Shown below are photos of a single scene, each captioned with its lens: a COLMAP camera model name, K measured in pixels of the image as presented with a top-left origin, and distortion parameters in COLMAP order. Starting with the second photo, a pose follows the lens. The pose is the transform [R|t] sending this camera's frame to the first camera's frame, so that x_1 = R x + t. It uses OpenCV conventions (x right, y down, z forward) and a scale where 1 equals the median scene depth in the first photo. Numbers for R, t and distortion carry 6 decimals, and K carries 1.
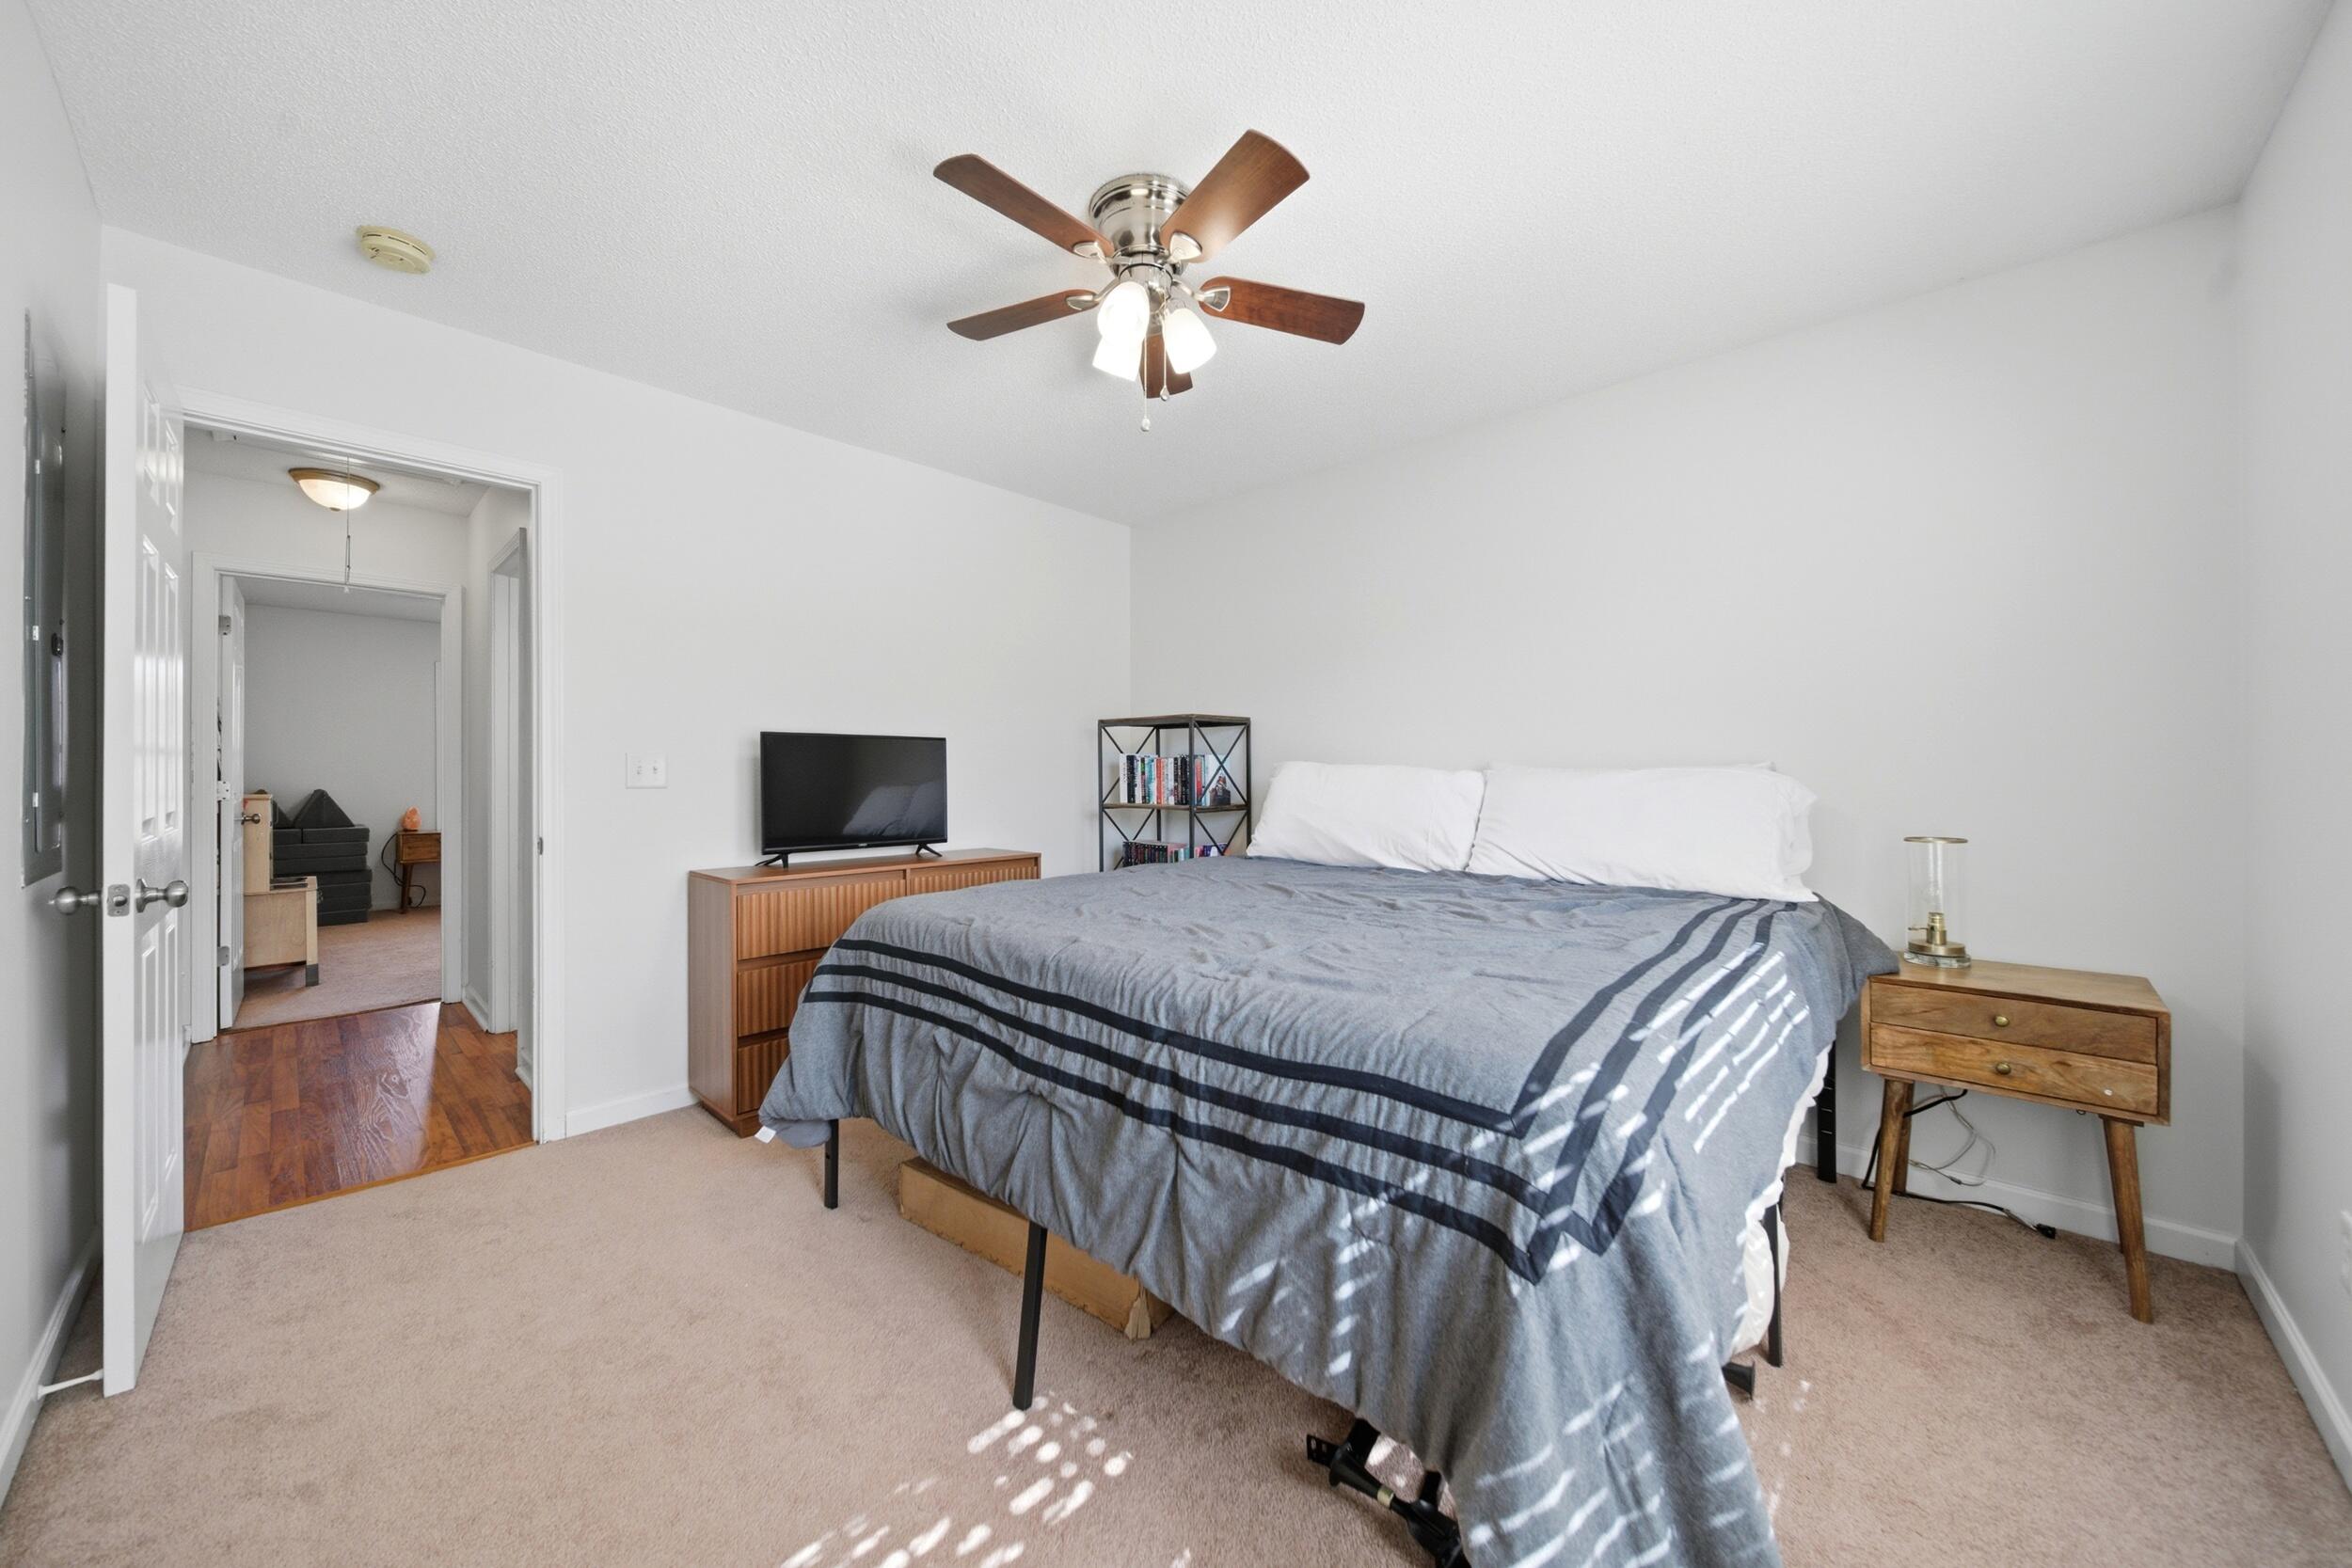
lens RADIAL K [[856.9, 0, 1176.0], [0, 856.9, 784.0], [0, 0, 1]] dist [0.000028, -0.000004]
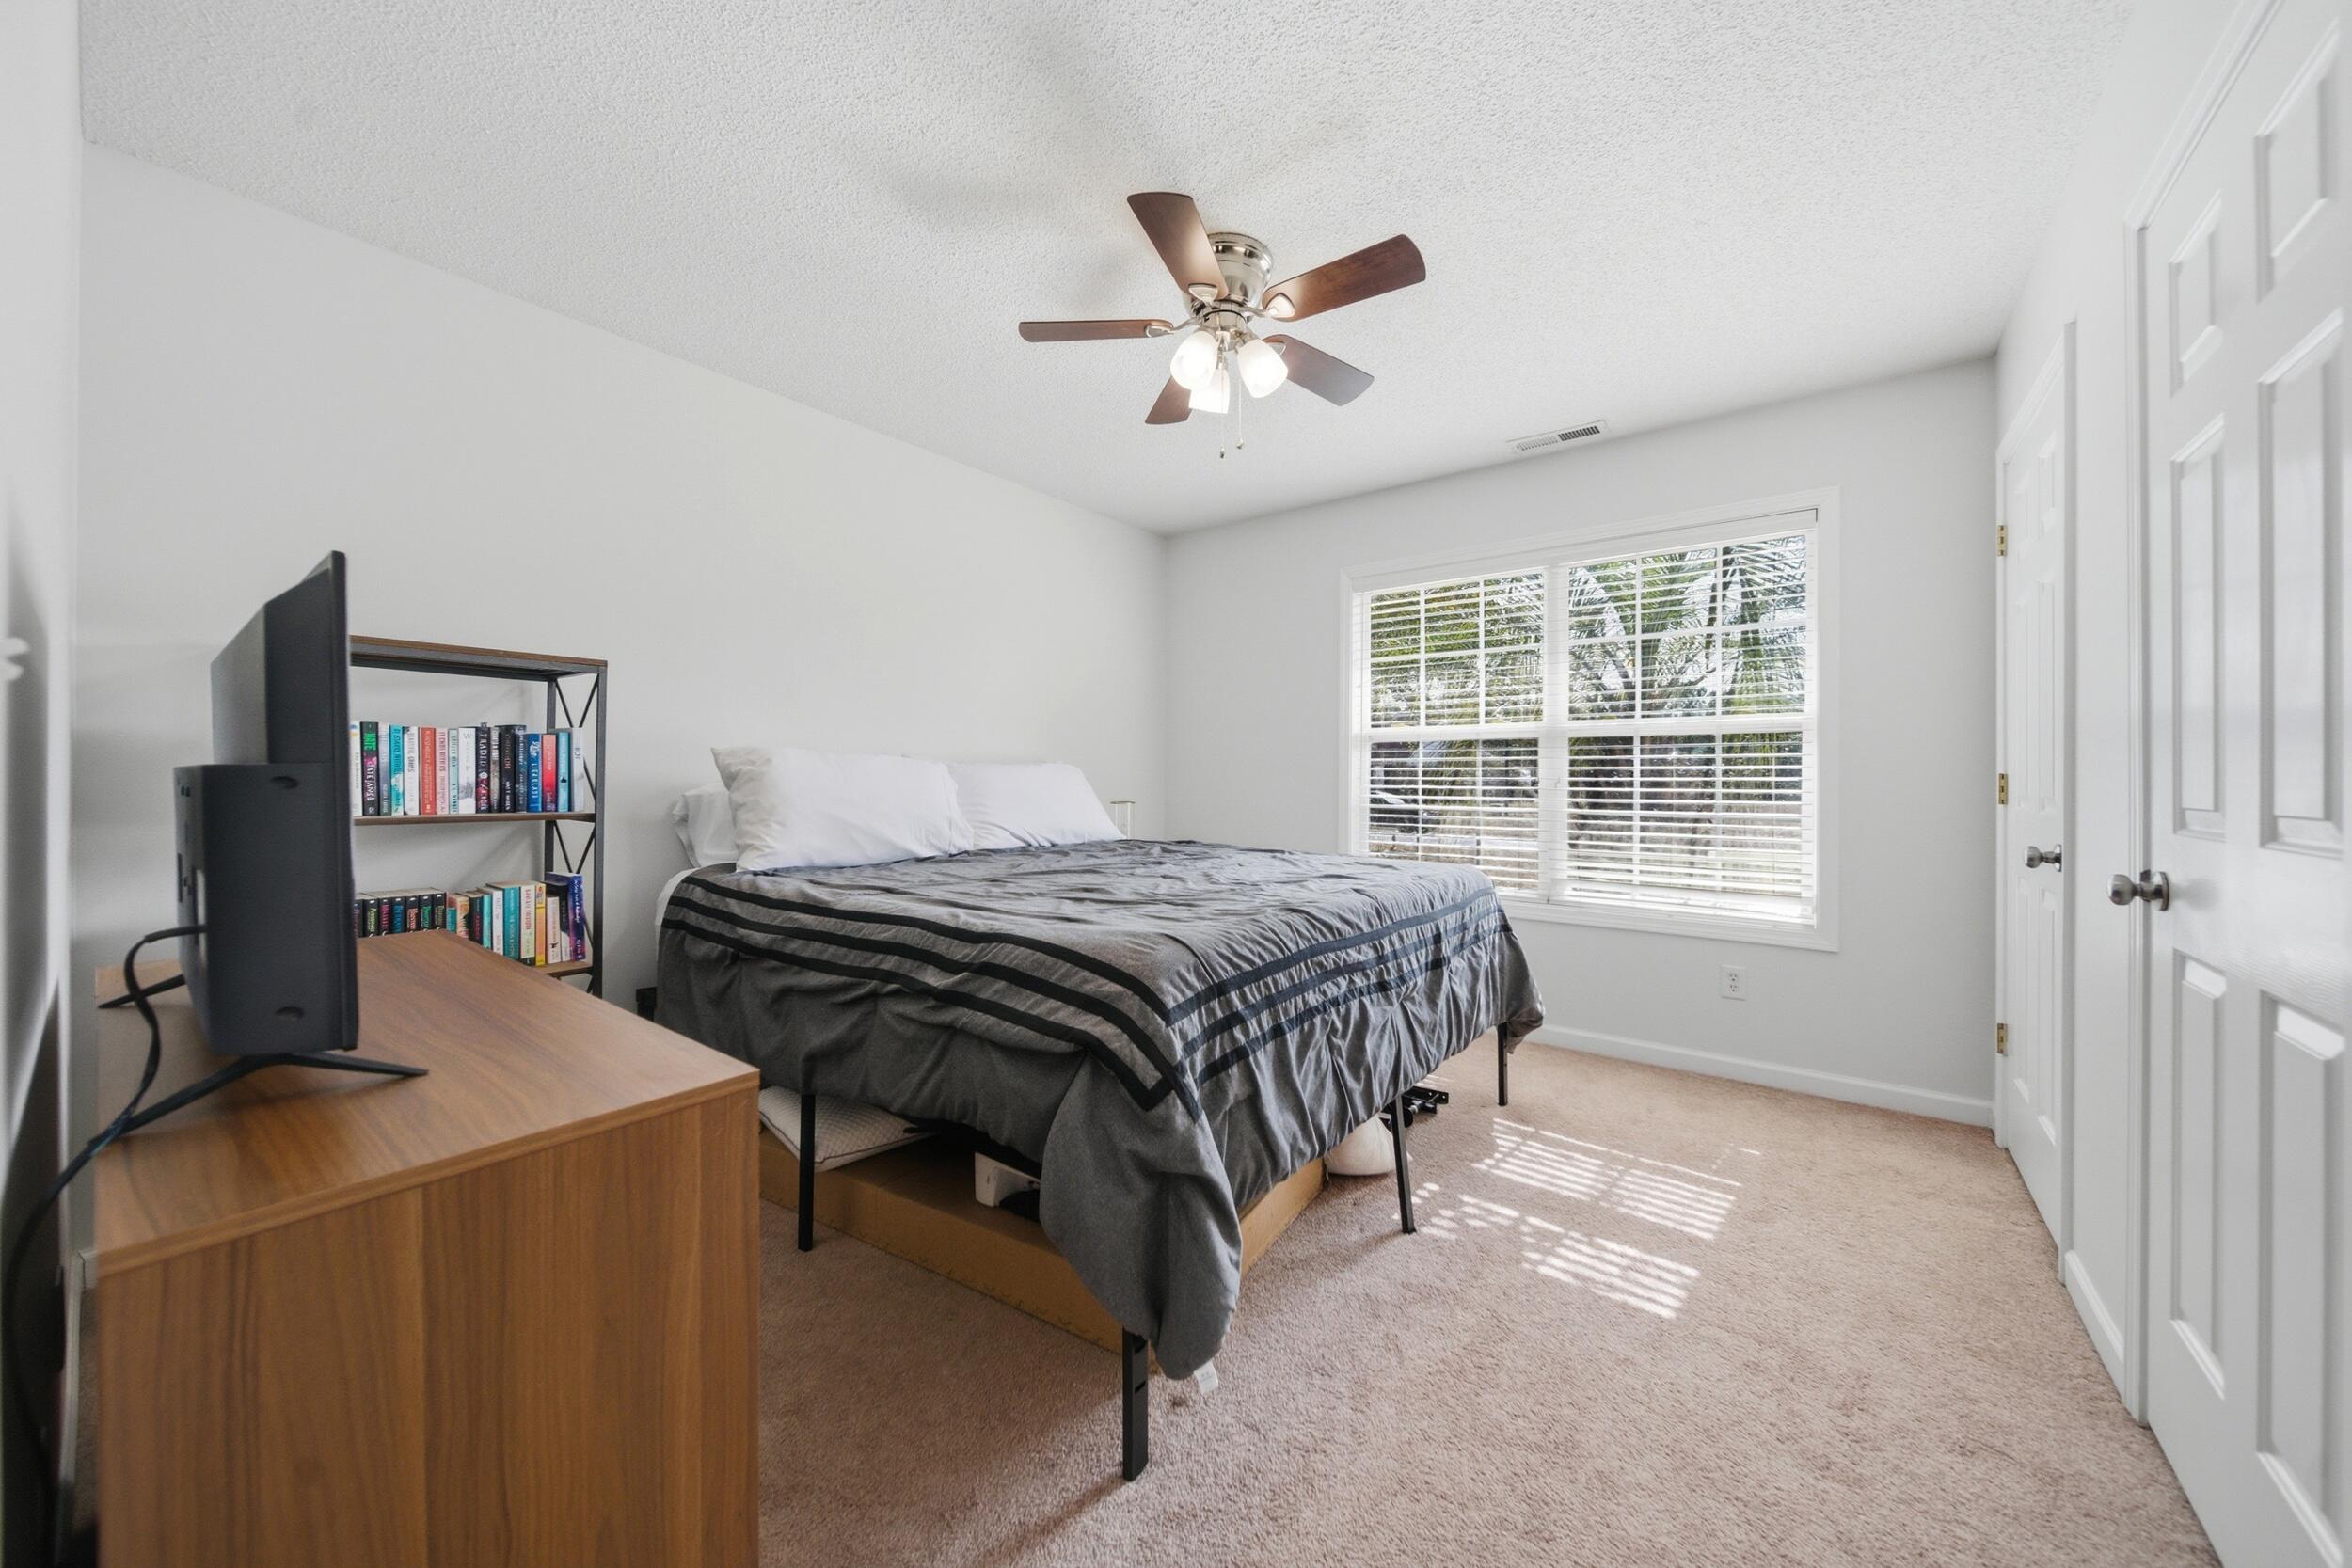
lens RADIAL K [[856.9, 0, 1176.0], [0, 856.9, 784.0], [0, 0, 1]] dist [0.000028, -0.000004]
pose [[-0.078646, -0.007447, 0.996875, -0.596655], [0.005396, 0.999954, 0.007895, 0.003861], [-0.996888, 0.006000, -0.078602, 0.599669]]
